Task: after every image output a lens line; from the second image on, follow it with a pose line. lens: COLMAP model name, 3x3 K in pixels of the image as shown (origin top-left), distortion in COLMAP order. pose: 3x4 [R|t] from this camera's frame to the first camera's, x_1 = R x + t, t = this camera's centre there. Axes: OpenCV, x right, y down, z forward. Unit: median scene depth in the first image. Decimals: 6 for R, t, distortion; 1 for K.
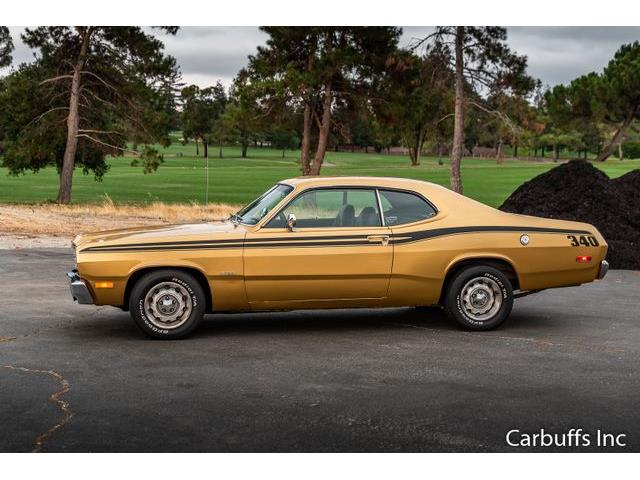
lens RADIAL K [[1018.0, 0, 320.0], [0, 1018.0, 240.0], [0, 0, 1]] dist [0.030341, 0.031898]
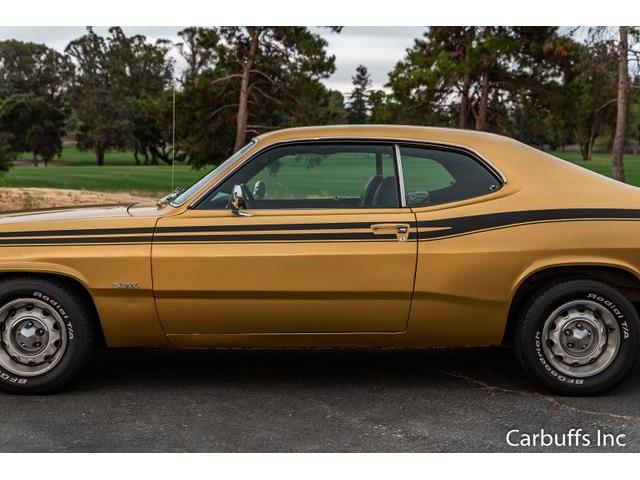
lens RADIAL K [[910.9, 0, 309.0], [0, 910.9, 240.3], [0, 0, 1]] dist [0.007562, 0.056037]
pose [[0.978748, 0.012293, -0.204699, 0.112704], [-0.010275, 0.999888, 0.010918, -0.000245], [0.204810, -0.008583, 0.978764, 0.474023]]
